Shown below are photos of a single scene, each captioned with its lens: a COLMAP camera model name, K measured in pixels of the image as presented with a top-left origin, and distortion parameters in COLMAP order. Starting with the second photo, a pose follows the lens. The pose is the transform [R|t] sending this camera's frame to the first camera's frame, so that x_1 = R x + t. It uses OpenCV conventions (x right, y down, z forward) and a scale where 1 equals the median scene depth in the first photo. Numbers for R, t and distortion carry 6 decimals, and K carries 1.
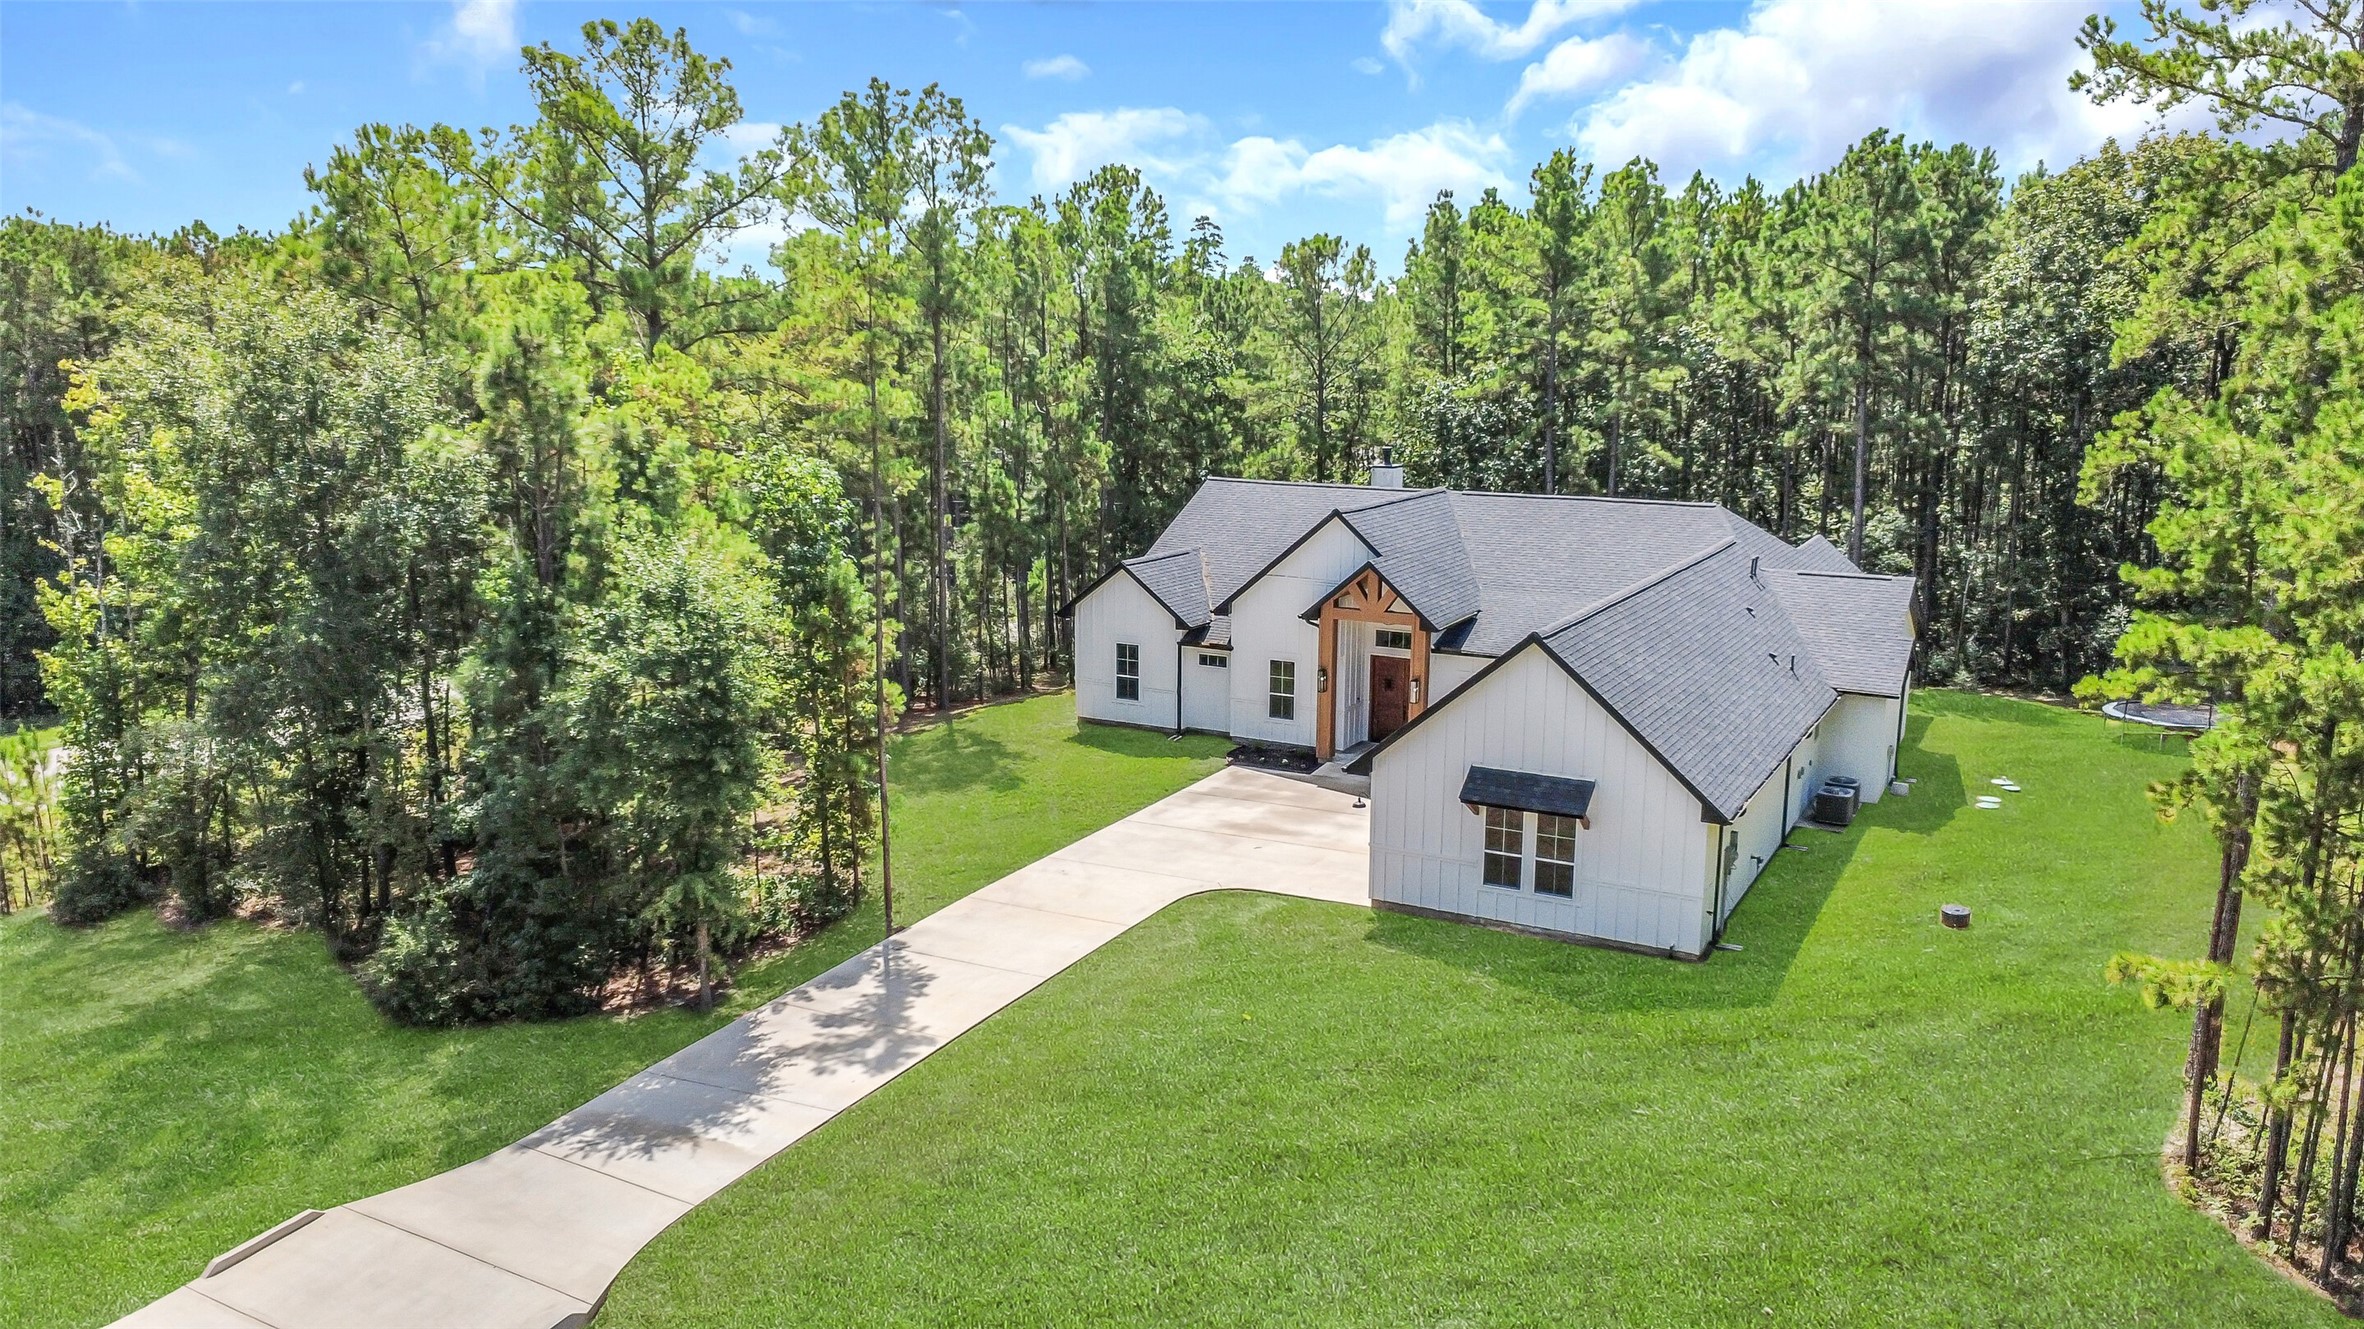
lens RADIAL K [[1725.0, 0, 1182.0], [0, 1725.0, 664.5], [0, 0, 1]] dist [-0.000270, 0.003247]
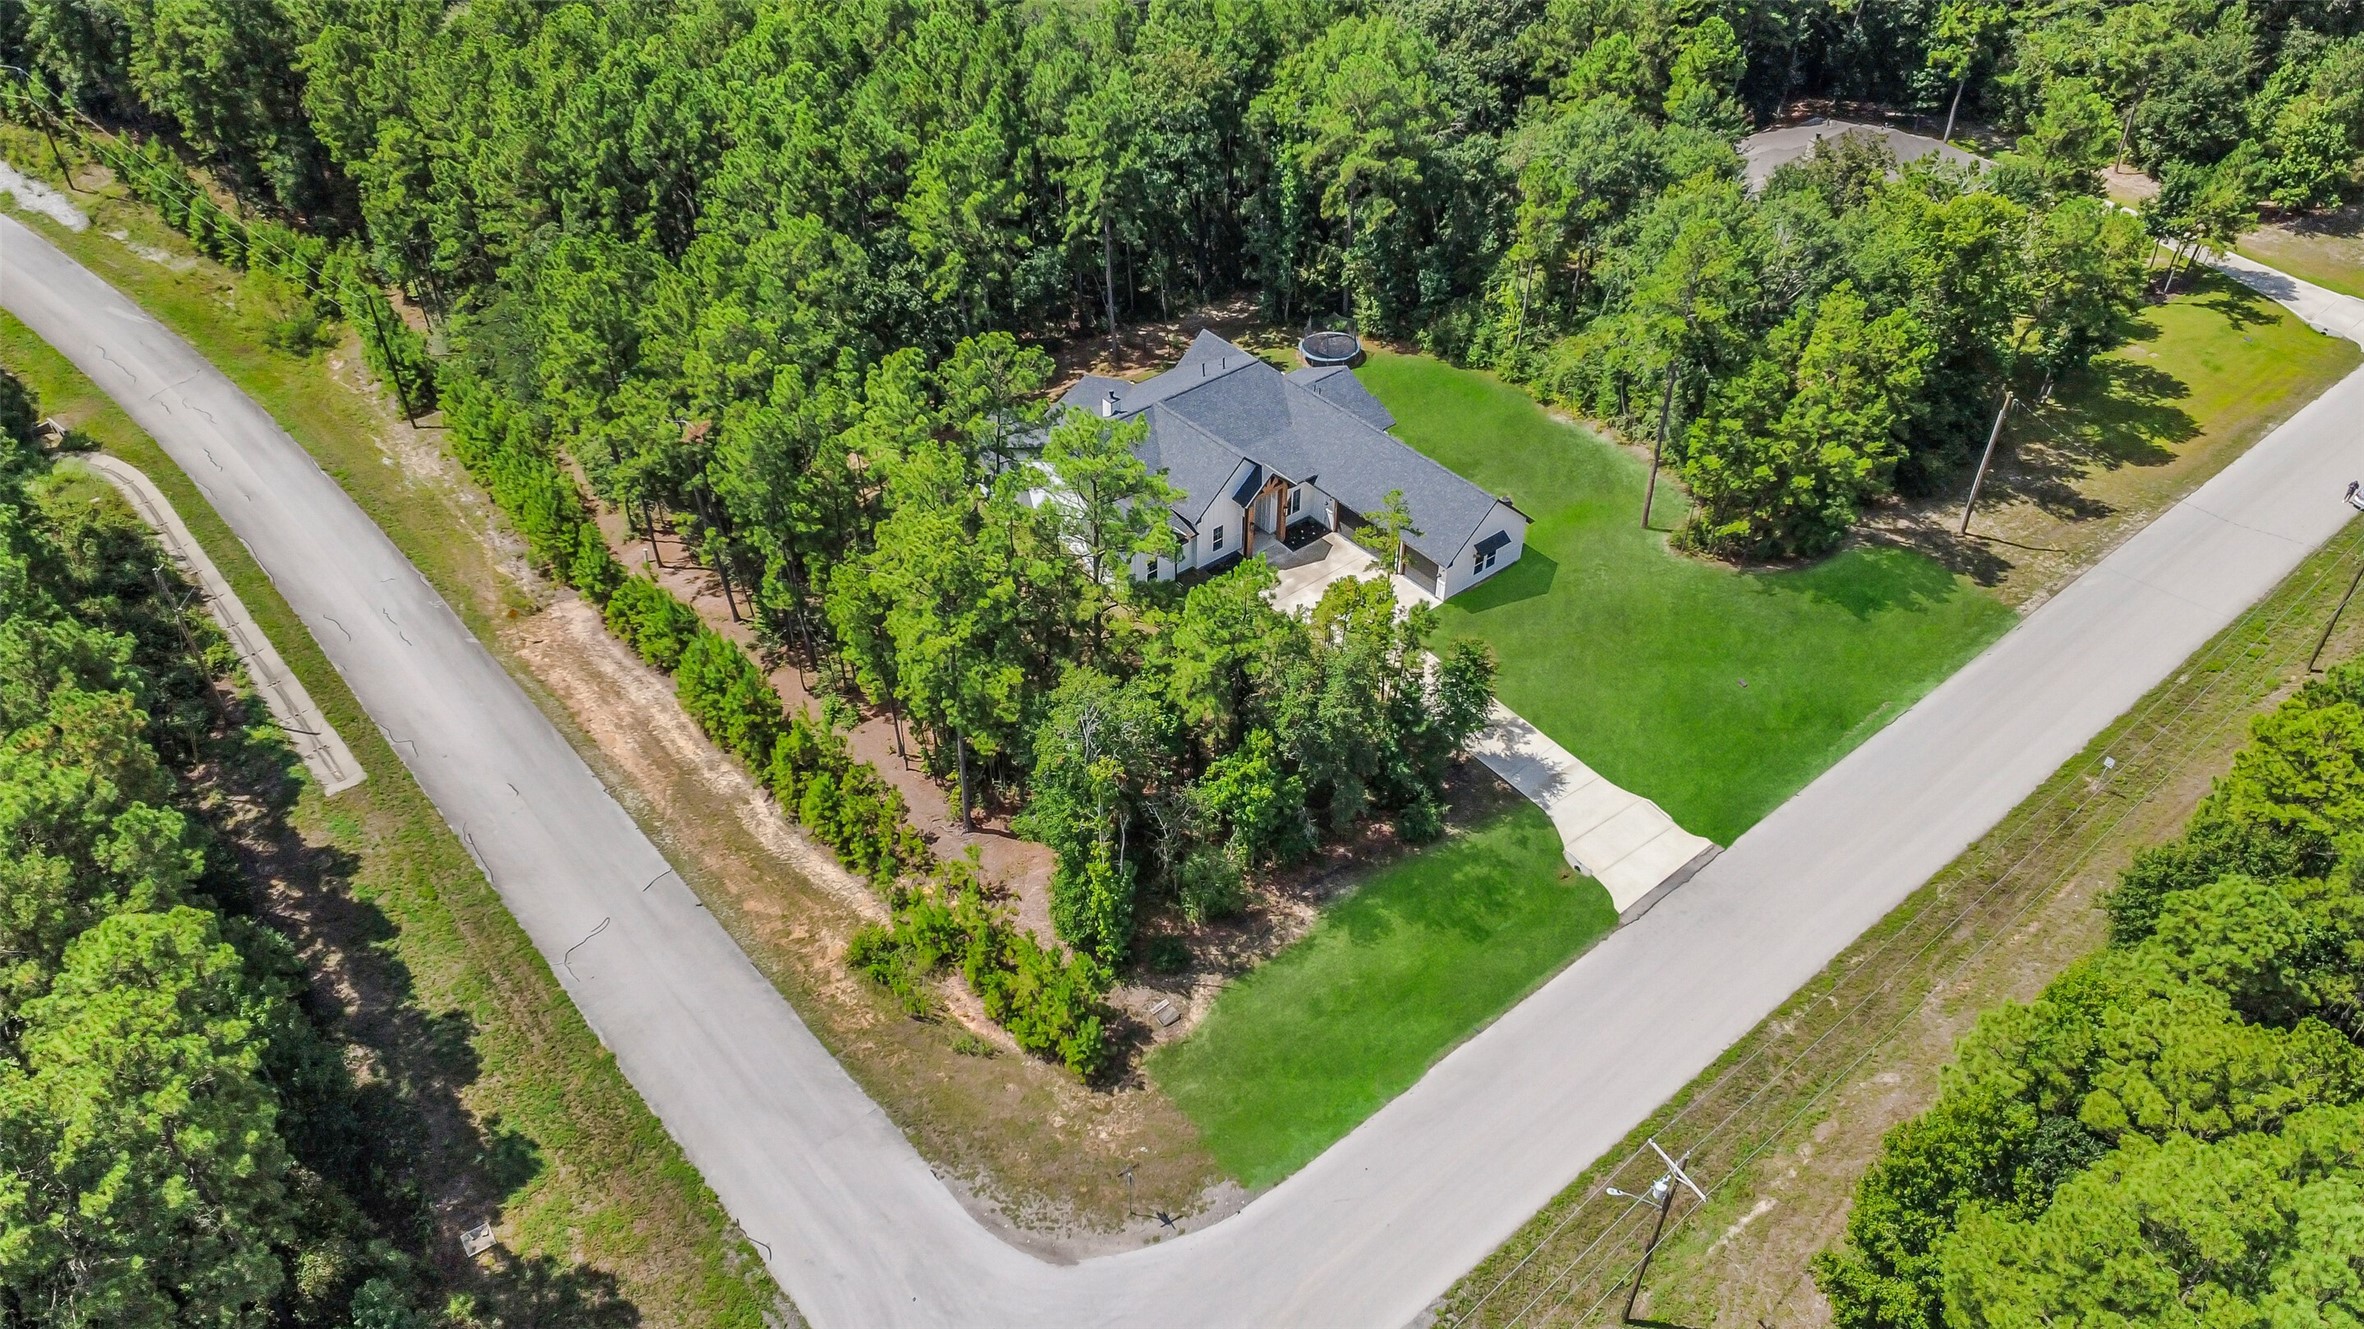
lens RADIAL K [[1725.0, 0, 1182.0], [0, 1725.0, 664.5], [0, 0, 1]] dist [-0.000270, 0.003247]
pose [[0.368653, -0.590462, 0.717948, -2.317933], [0.174232, 0.802550, 0.570576, -1.590968], [-0.913093, -0.085255, 0.398740, 0.272956]]
